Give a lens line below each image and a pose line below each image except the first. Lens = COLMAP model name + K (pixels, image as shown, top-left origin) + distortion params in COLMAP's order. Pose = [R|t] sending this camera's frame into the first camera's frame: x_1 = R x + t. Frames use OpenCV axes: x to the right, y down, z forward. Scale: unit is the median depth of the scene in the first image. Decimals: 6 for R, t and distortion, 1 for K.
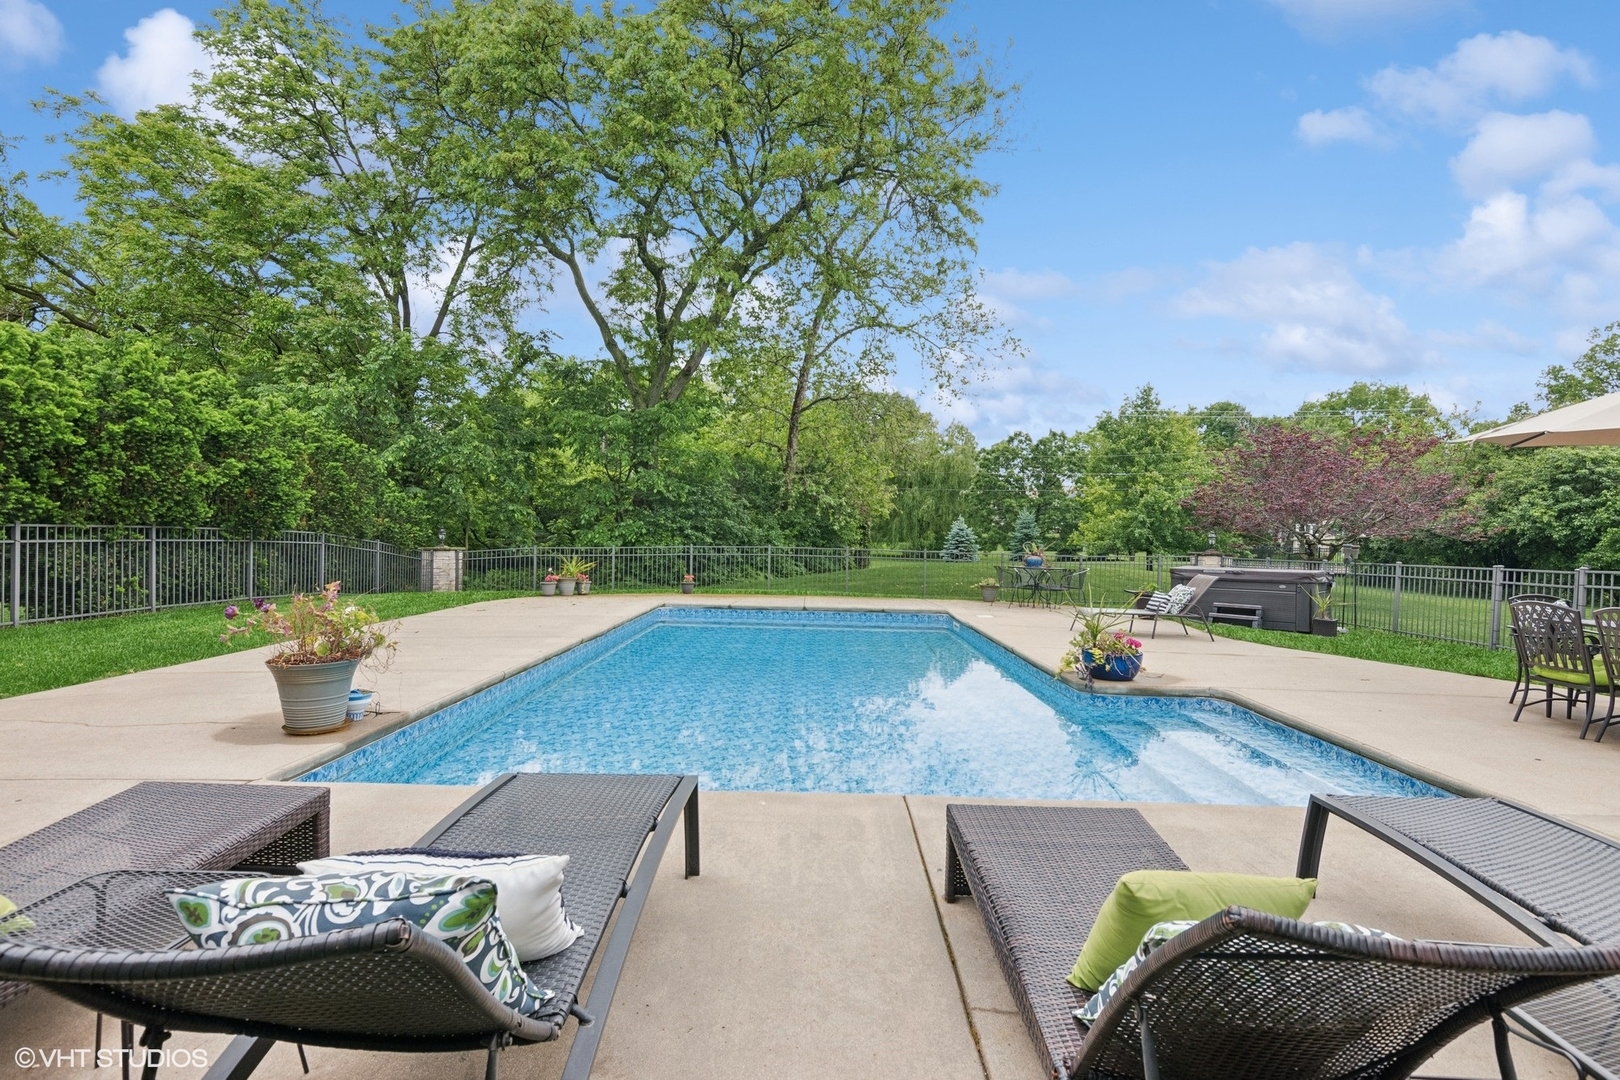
lens RADIAL K [[789.9, 0, 814.4], [0, 789.9, 546.3], [0, 0, 1]] dist [0.002647, -0.000908]
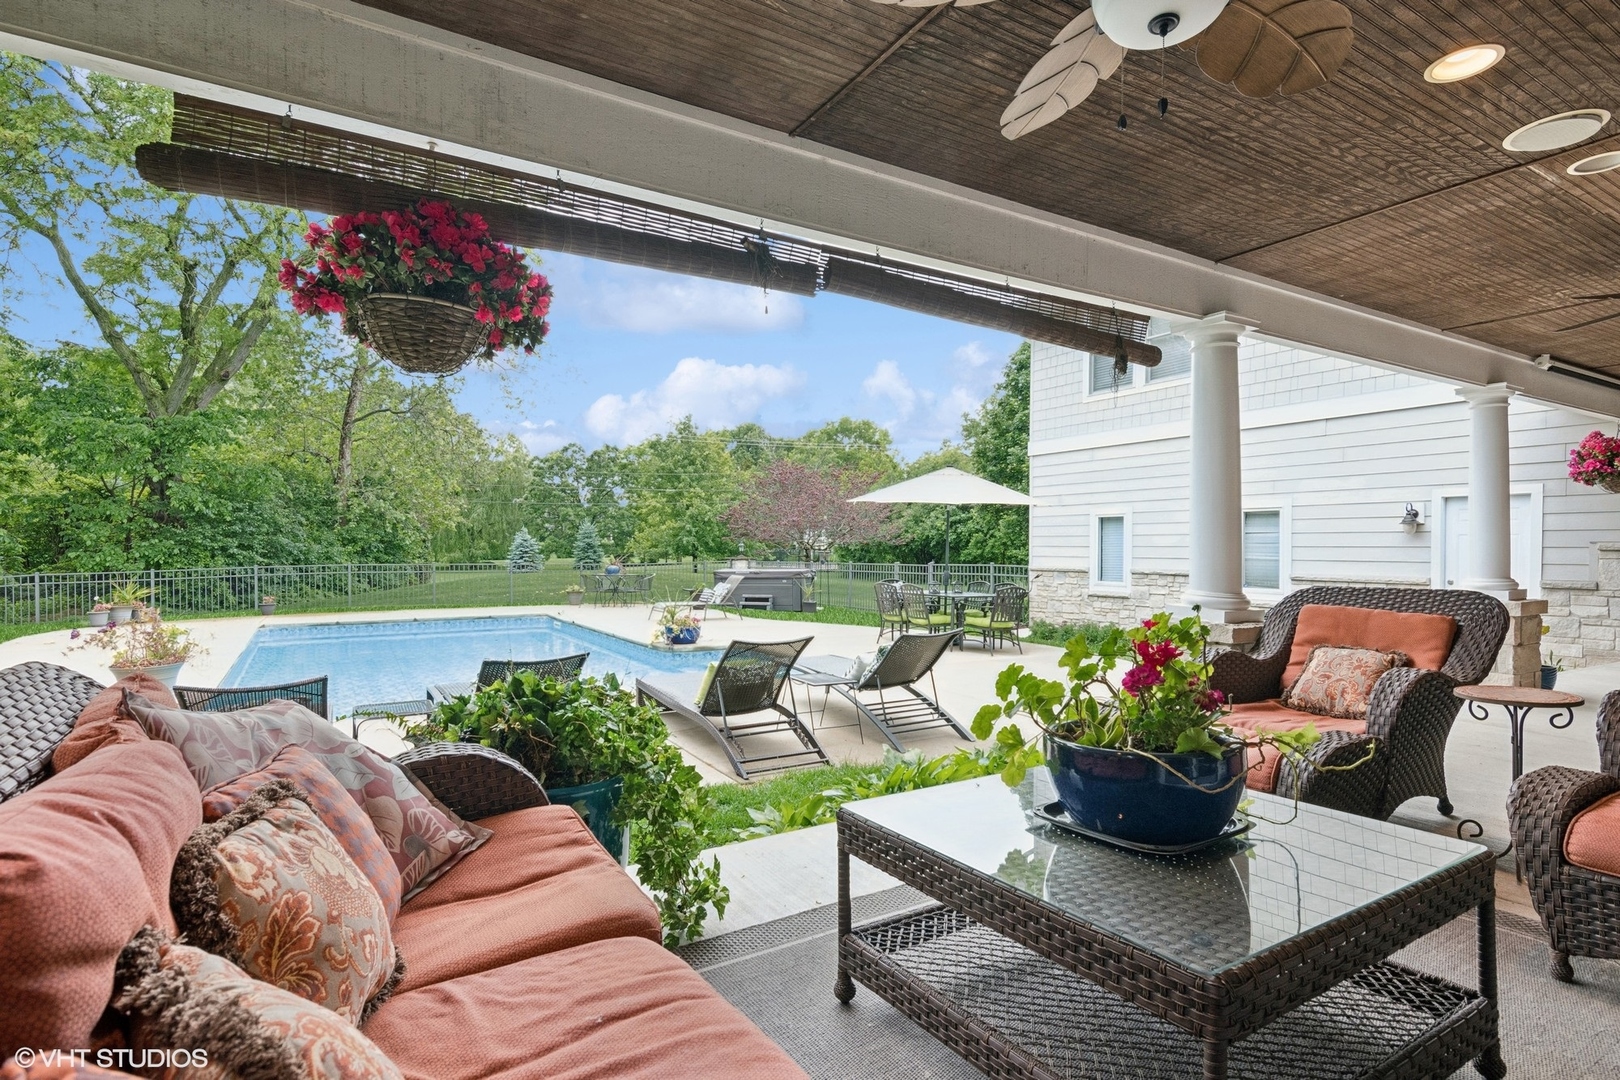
lens RADIAL K [[807.0, 0, 806.6], [0, 807.0, 546.9], [0, 0, 1]] dist [0.019044, -0.000533]
pose [[0.856102, -0.022564, 0.516314, -0.069025], [0.025636, 0.999671, 0.001181, -0.006316], [-0.516171, 0.012225, 0.856399, -0.146193]]
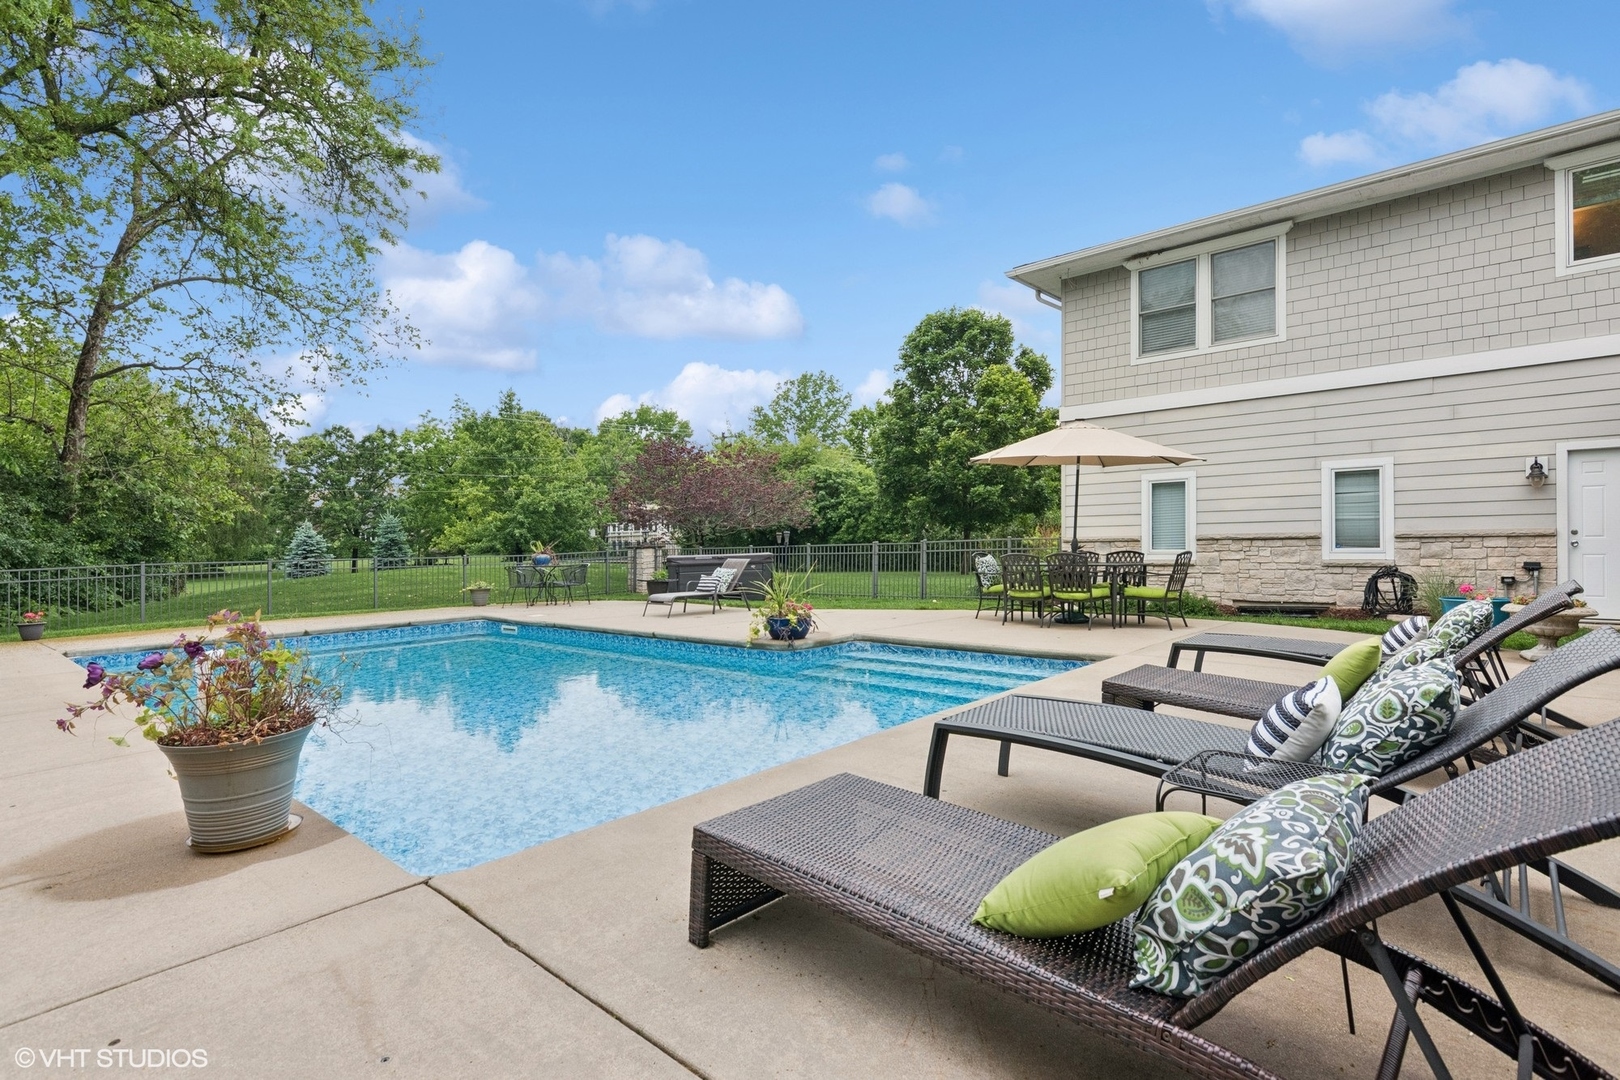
lens RADIAL K [[785.2, 0, 816.8], [0, 785.2, 533.0], [0, 0, 1]] dist [0.009585, -0.001015]
pose [[0.657388, -0.032066, 0.752869, -0.145877], [0.047871, 0.998853, 0.000743, 0.000562], [-0.752030, 0.035552, 0.658169, 0.041034]]
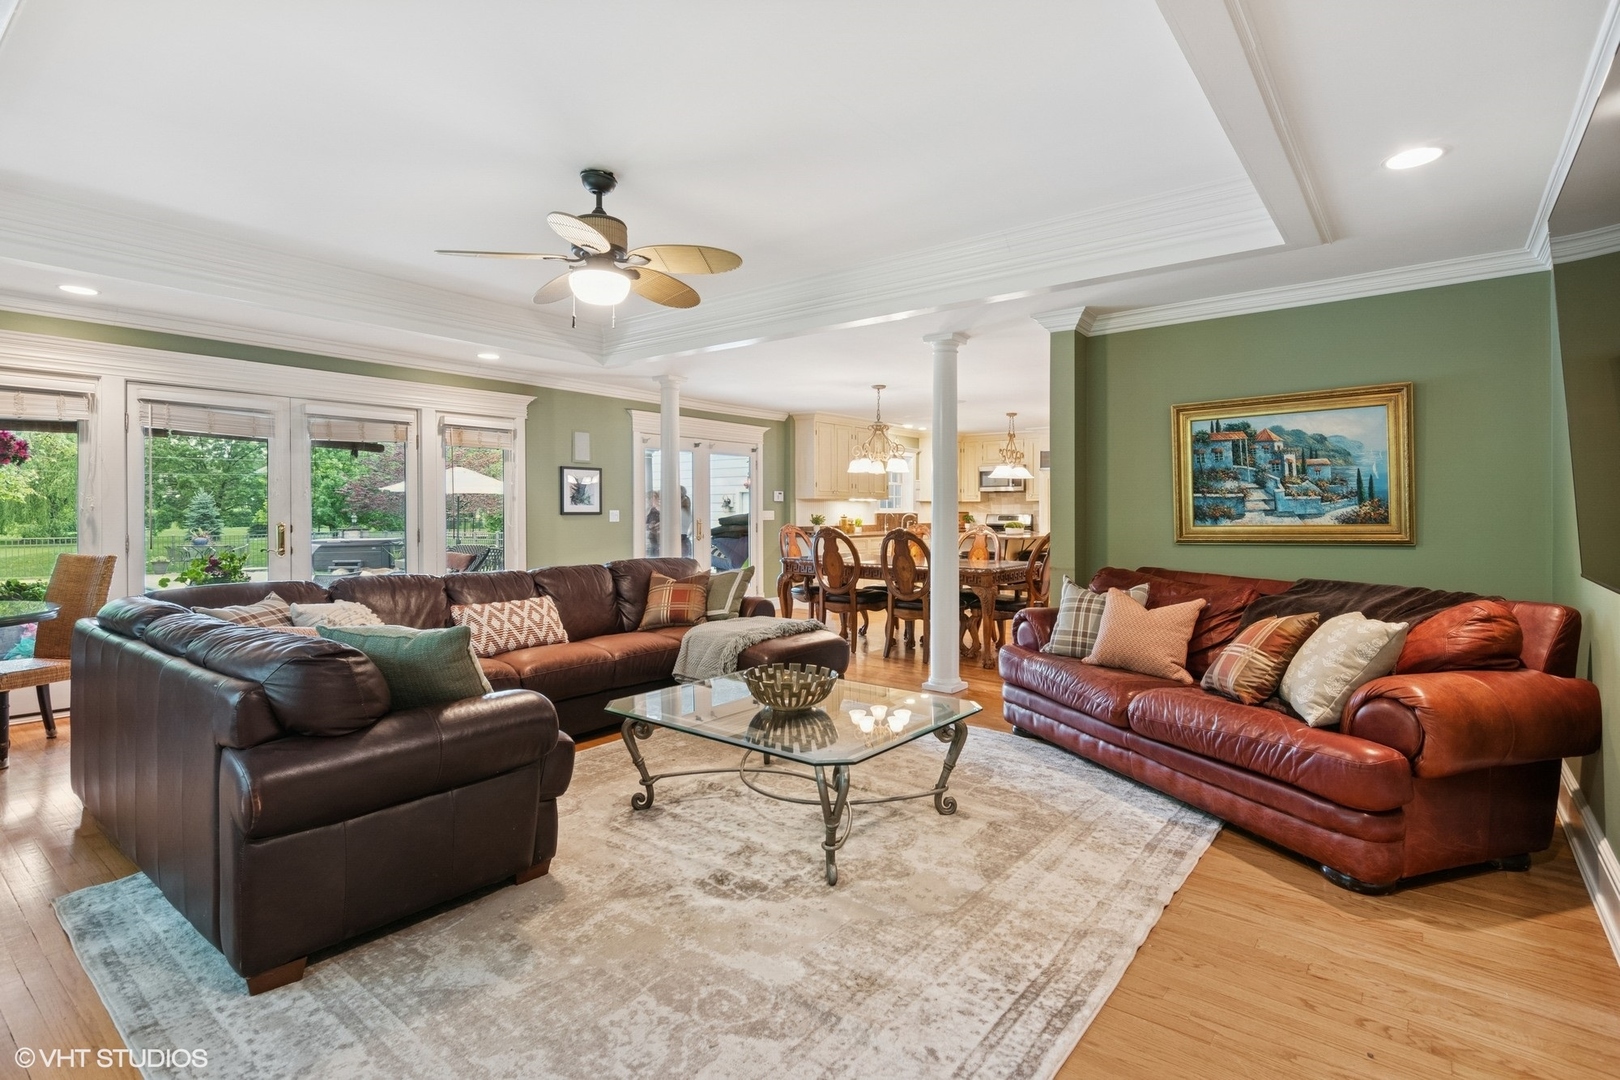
lens RADIAL K [[785.2, 0, 816.8], [0, 785.2, 533.0], [0, 0, 1]] dist [0.009585, -0.001015]
pose [[0.612405, -0.045851, 0.789213, -0.092538], [0.027146, 0.998948, 0.036971, -0.010751], [-0.790078, -0.001217, 0.613005, -0.425791]]
